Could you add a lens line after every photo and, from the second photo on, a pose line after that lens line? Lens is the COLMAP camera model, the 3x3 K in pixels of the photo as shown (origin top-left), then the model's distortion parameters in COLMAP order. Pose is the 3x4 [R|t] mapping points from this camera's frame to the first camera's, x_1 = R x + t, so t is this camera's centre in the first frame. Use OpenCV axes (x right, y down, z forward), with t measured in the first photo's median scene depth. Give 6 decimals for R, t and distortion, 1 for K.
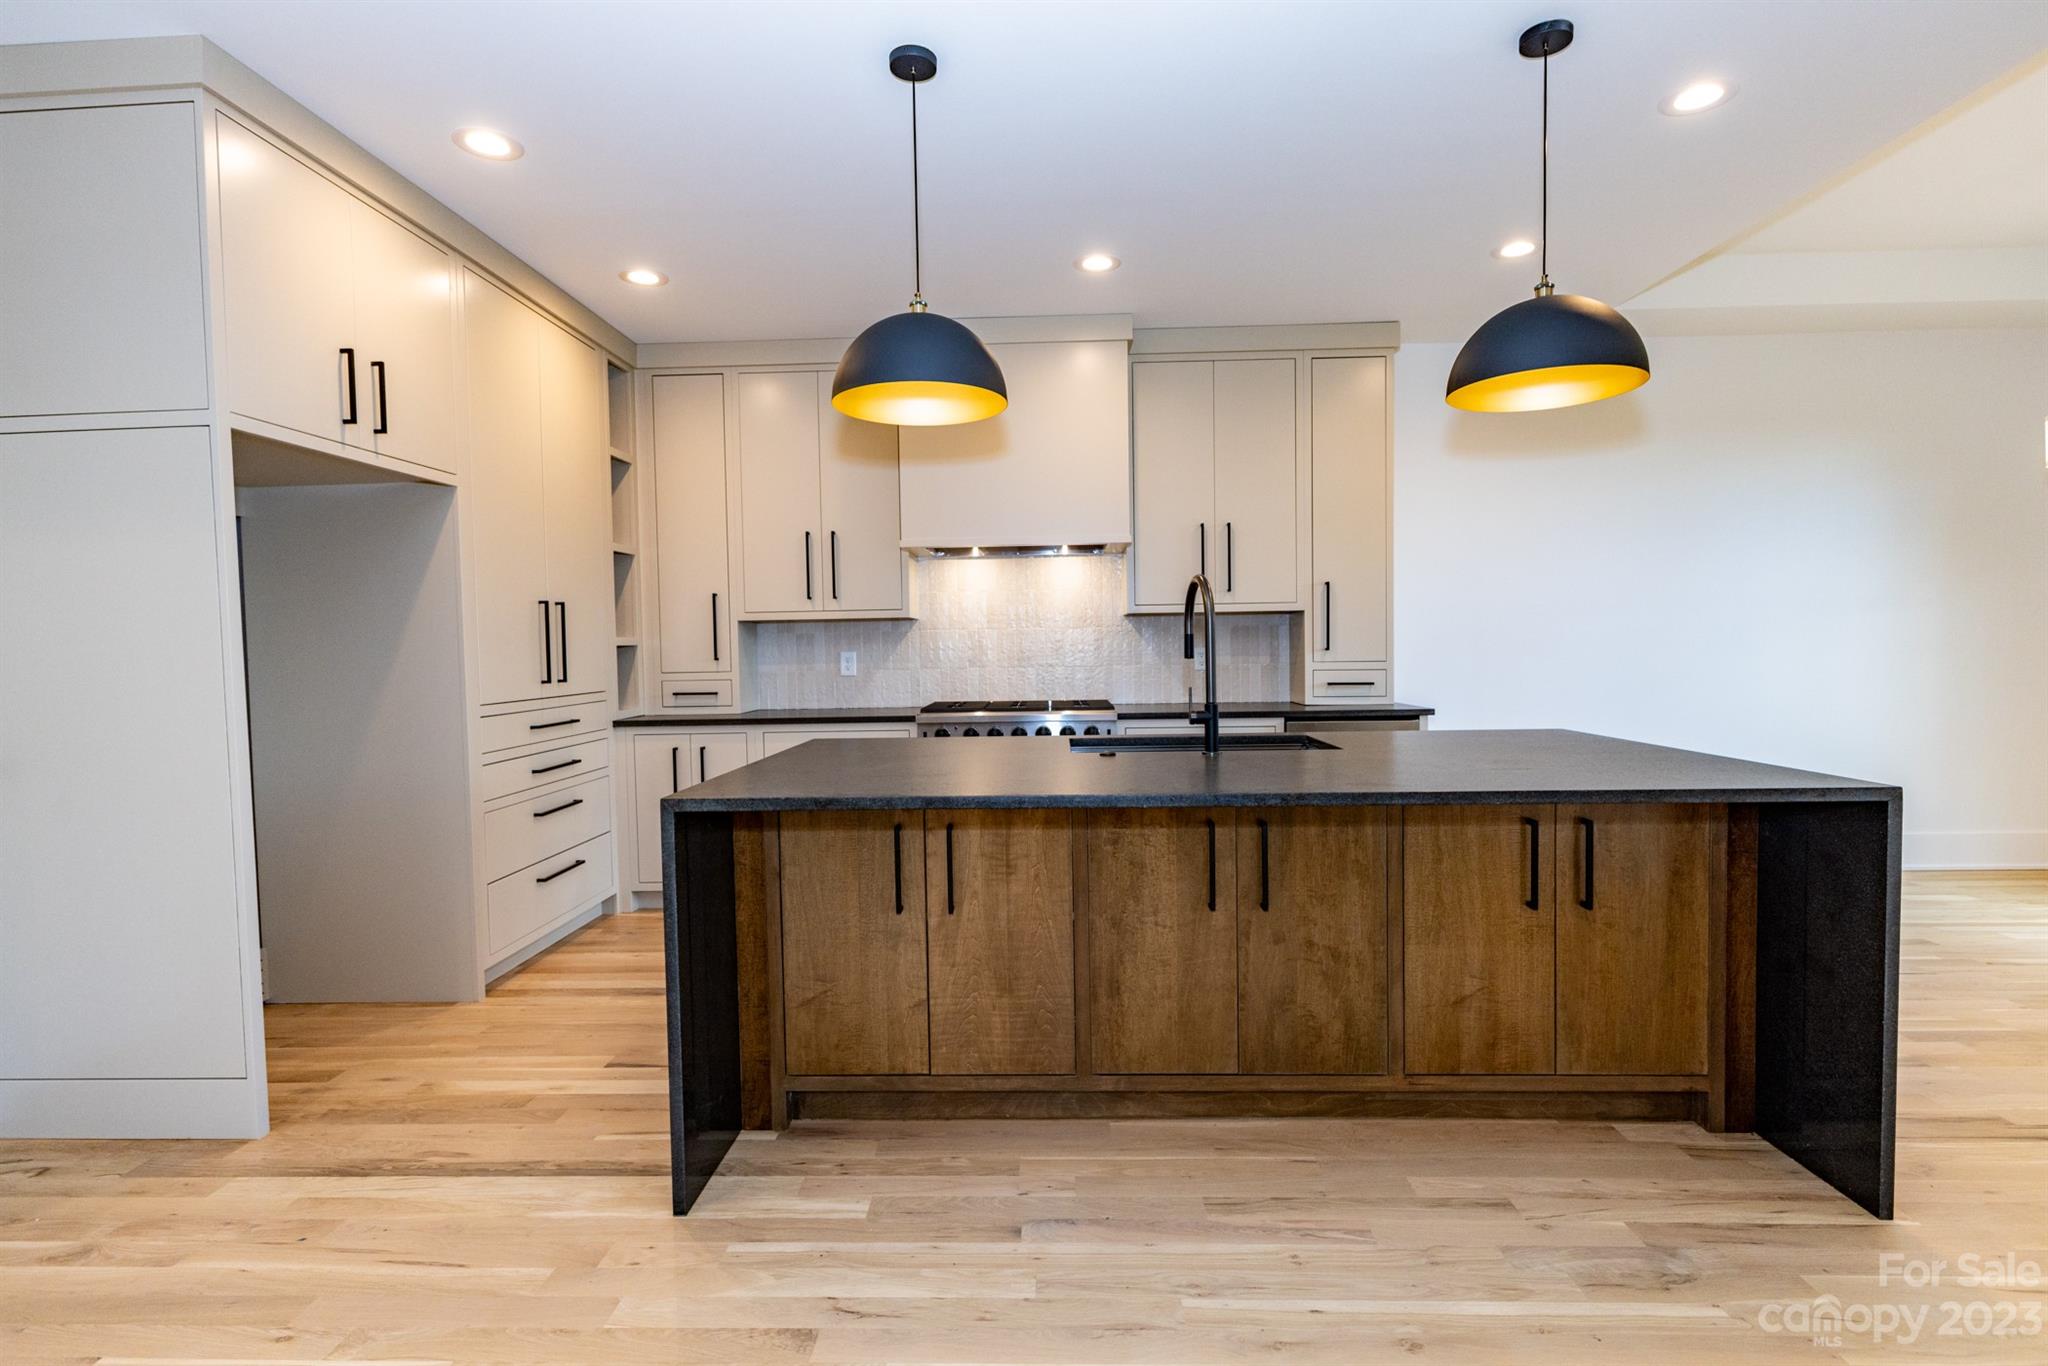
lens RADIAL K [[974.6, 0, 1024.0], [0, 974.6, 674.2], [0, 0, 1]] dist [0.008579, -0.002073]
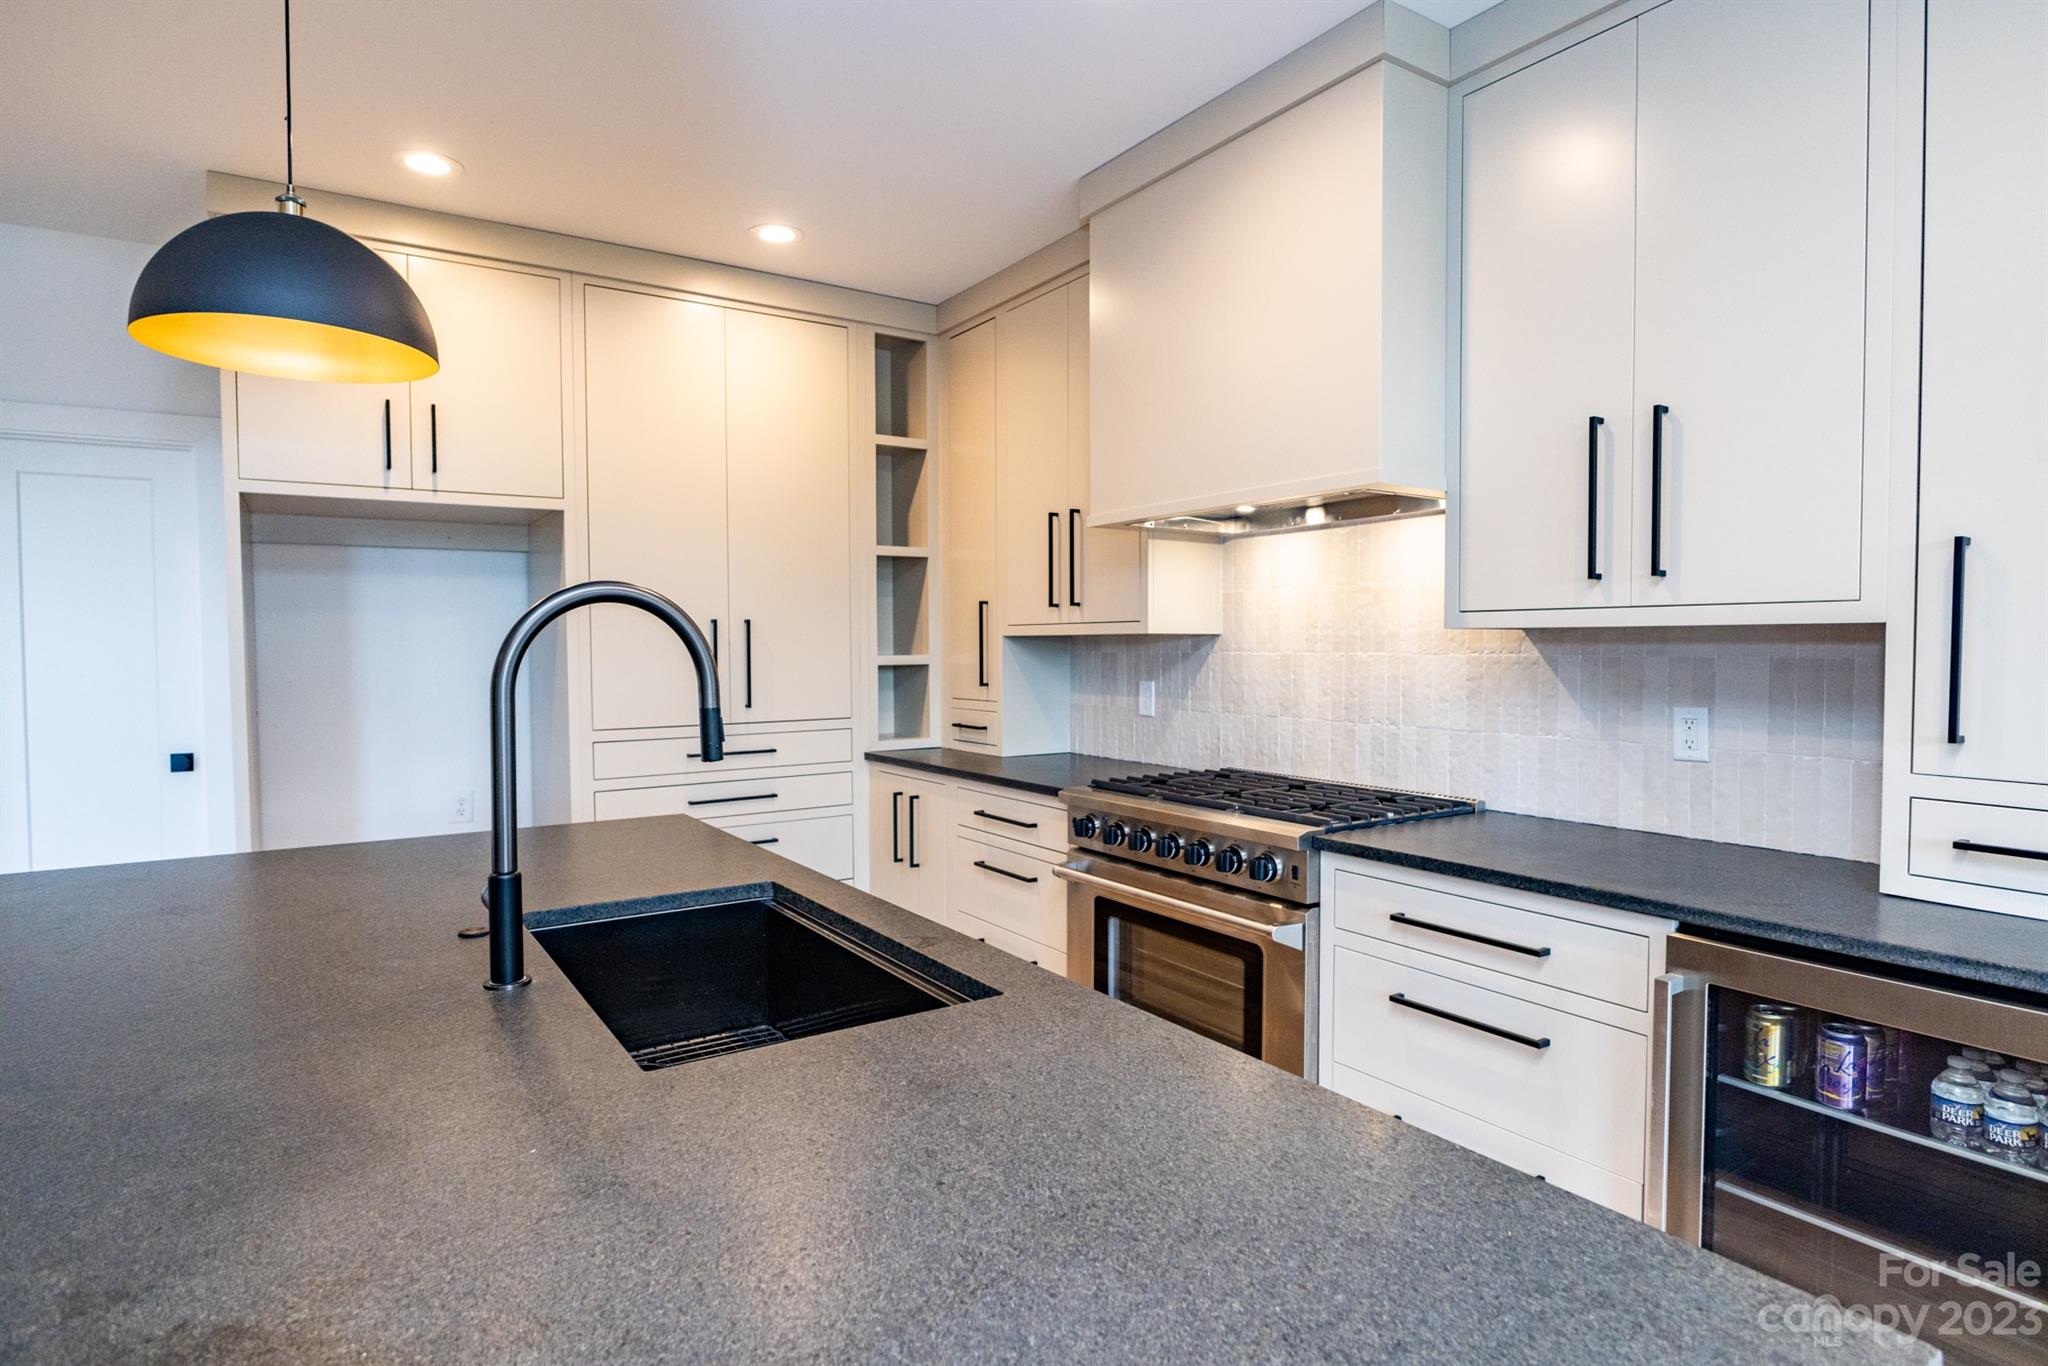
lens RADIAL K [[1091.0, 0, 1030.6], [0, 1091.0, 683.5], [0, 0, 1]] dist [-0.004054, -0.003153]
pose [[0.578837, 0.044204, -0.814244, 0.505332], [-0.030442, 0.999005, 0.032593, -0.055760], [0.814875, 0.005921, 0.579607, 0.622088]]
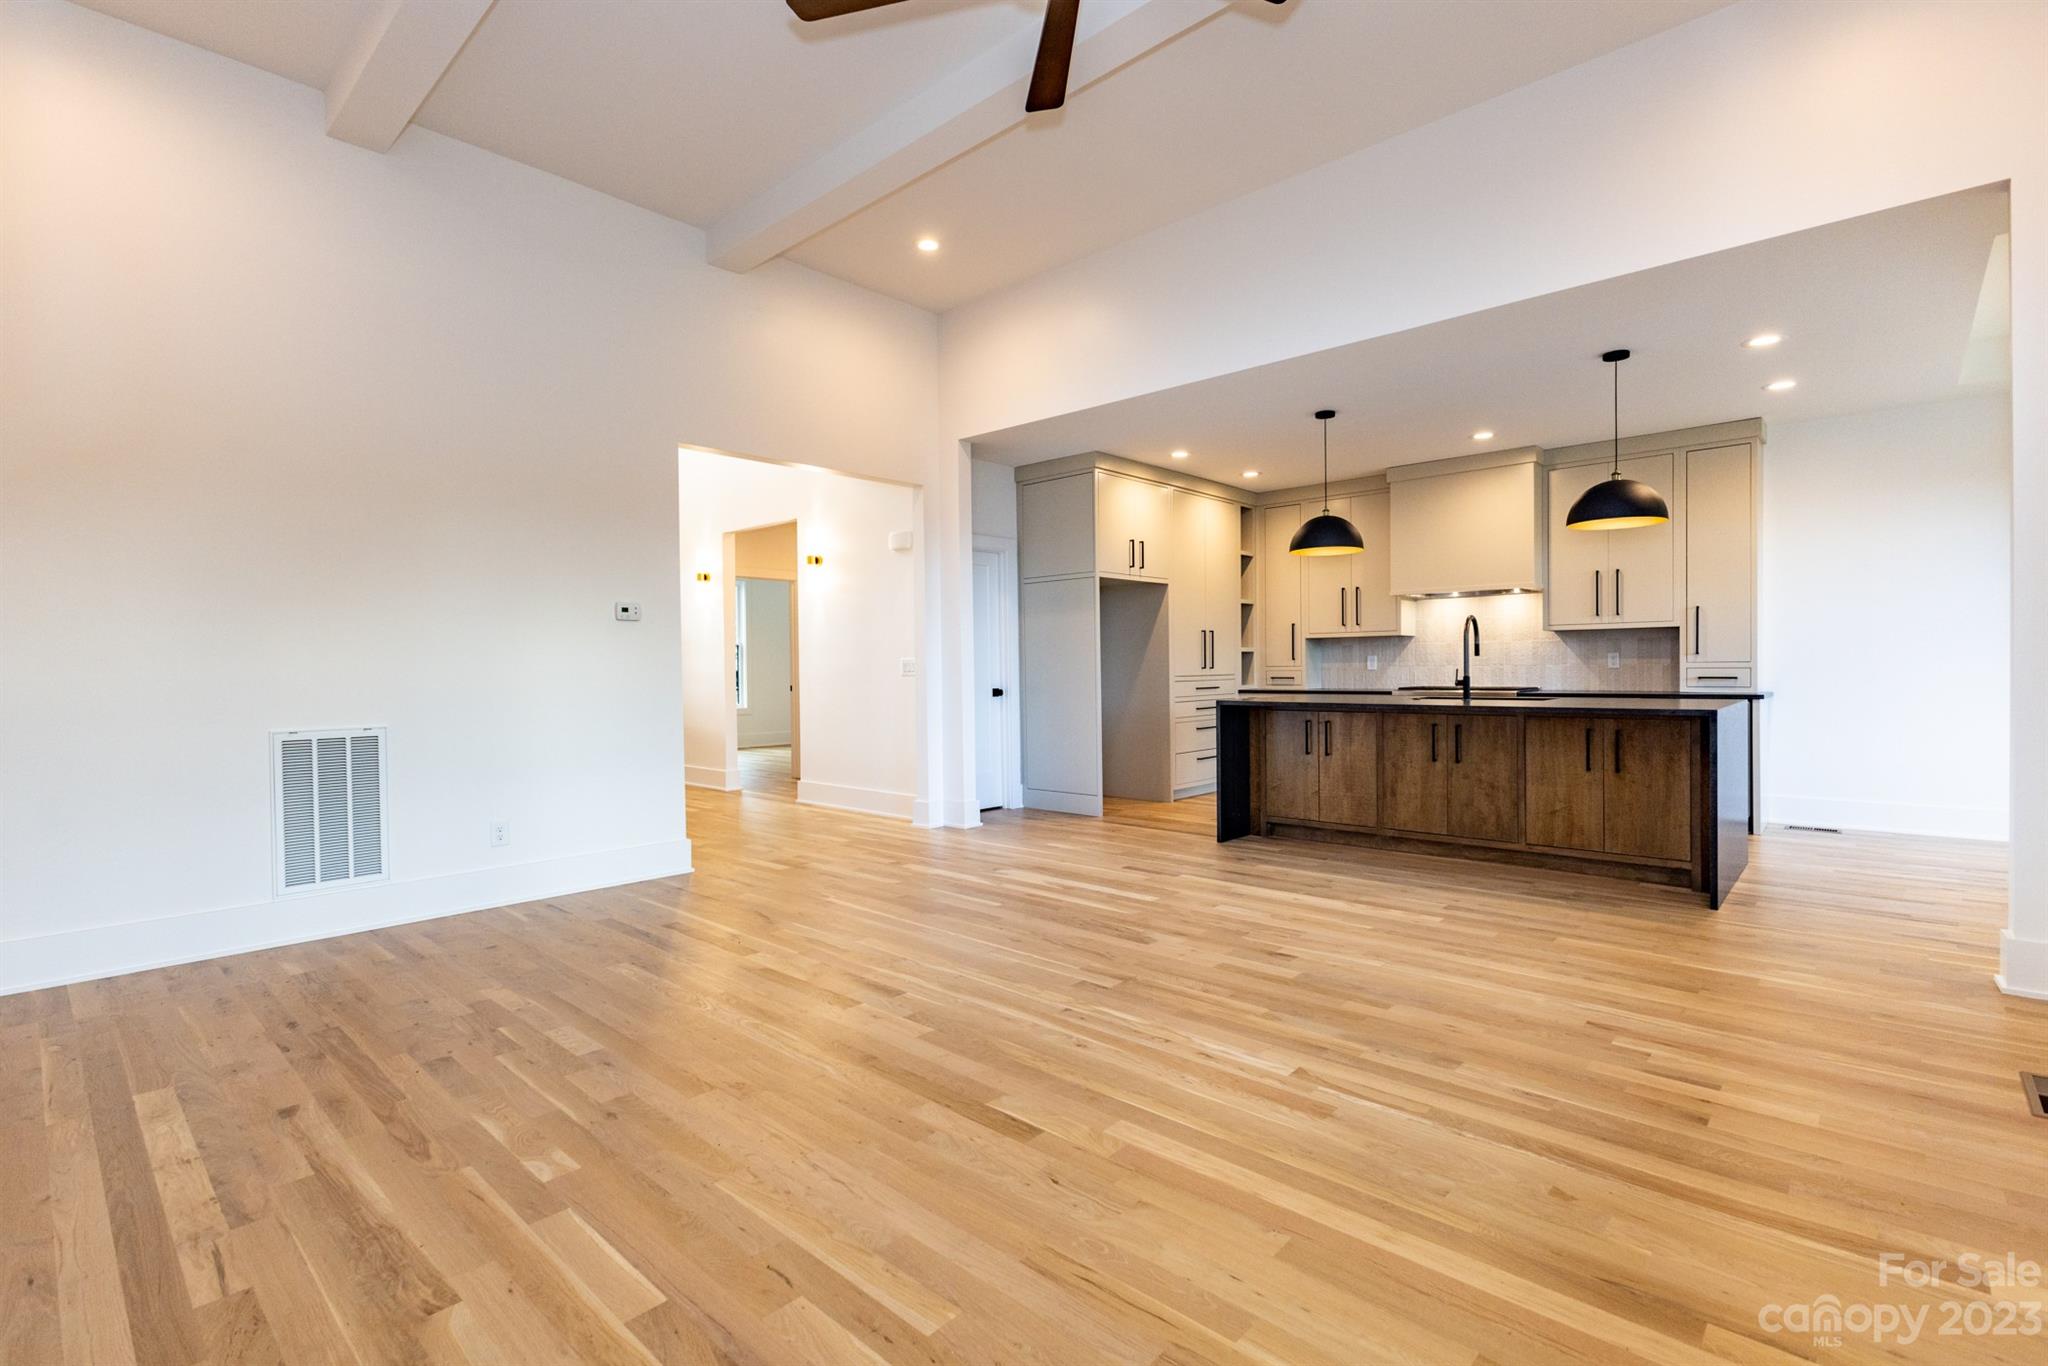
lens RADIAL K [[932.6, 0, 1025.2], [0, 932.6, 682.5], [0, 0, 1]] dist [0.004275, -0.002353]
pose [[0.755865, 0.019272, -0.654444, 0.544754], [-0.022821, 0.999735, 0.003082, 0.040957], [0.654329, 0.012606, 0.756104, -0.794461]]
